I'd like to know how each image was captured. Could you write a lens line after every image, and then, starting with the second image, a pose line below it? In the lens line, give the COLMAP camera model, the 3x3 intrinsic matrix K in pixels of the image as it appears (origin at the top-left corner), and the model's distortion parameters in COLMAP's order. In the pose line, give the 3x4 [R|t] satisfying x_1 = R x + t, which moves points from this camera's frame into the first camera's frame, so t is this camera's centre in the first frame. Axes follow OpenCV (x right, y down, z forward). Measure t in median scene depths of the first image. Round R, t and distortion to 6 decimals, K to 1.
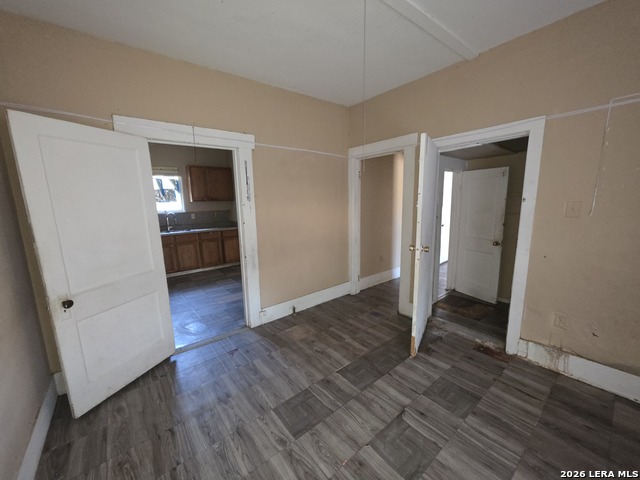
lens RADIAL K [[254.0, 0, 316.8], [0, 254.0, 240.0], [0, 0, 1]] dist [0.001970, -0.000351]
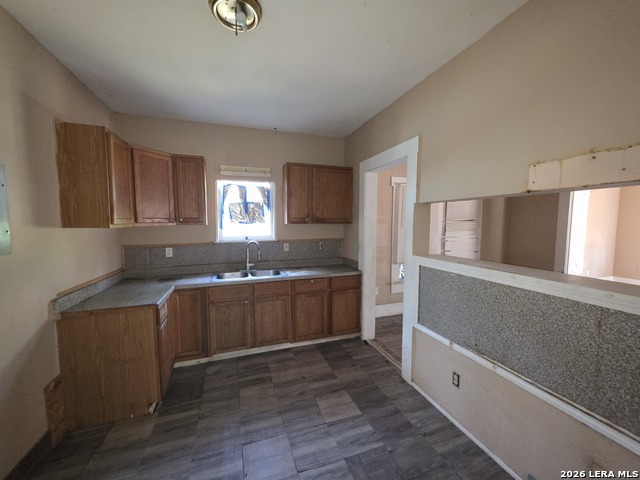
lens RADIAL K [[254.0, 0, 314.9], [0, 254.0, 242.2], [0, 0, 1]] dist [0.001970, -0.000351]
pose [[0.941663, 0.053868, -0.332217, -0.229634], [-0.081046, 0.994354, -0.068491, -0.072174], [0.326652, 0.091420, 0.940713, 0.467451]]
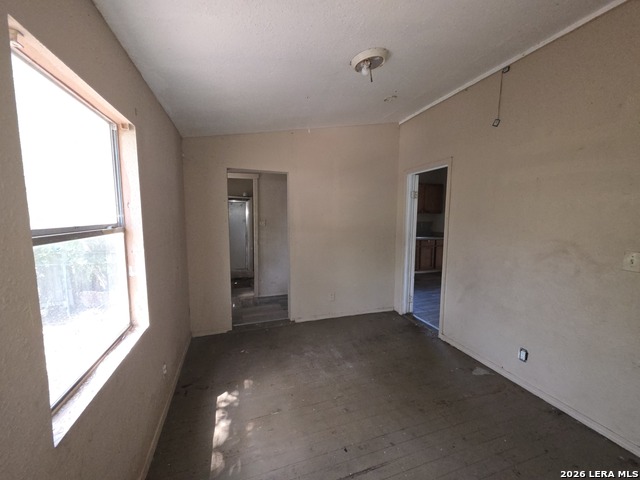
lens RADIAL K [[254.0, 0, 319.3], [0, 254.0, 238.5], [0, 0, 1]] dist [0.001970, -0.000351]
pose [[0.933922, 0.053791, -0.353406, -0.463514], [-0.081099, 0.994719, -0.062910, 0.072728], [0.348156, 0.087414, 0.933352, -0.229285]]
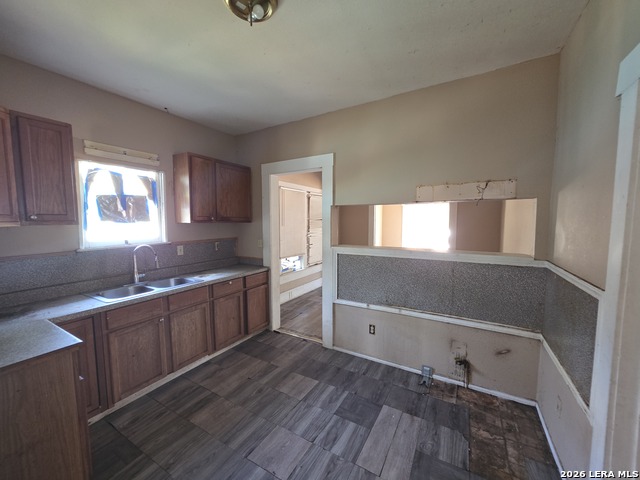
lens RADIAL K [[254.0, 0, 319.2], [0, 254.0, 242.6], [0, 0, 1]] dist [0.001970, -0.000351]
pose [[0.936062, -0.005935, 0.351785, -0.421763], [0.037211, 0.995920, -0.082212, -0.058171], [-0.349861, 0.090046, 0.932464, 0.430542]]
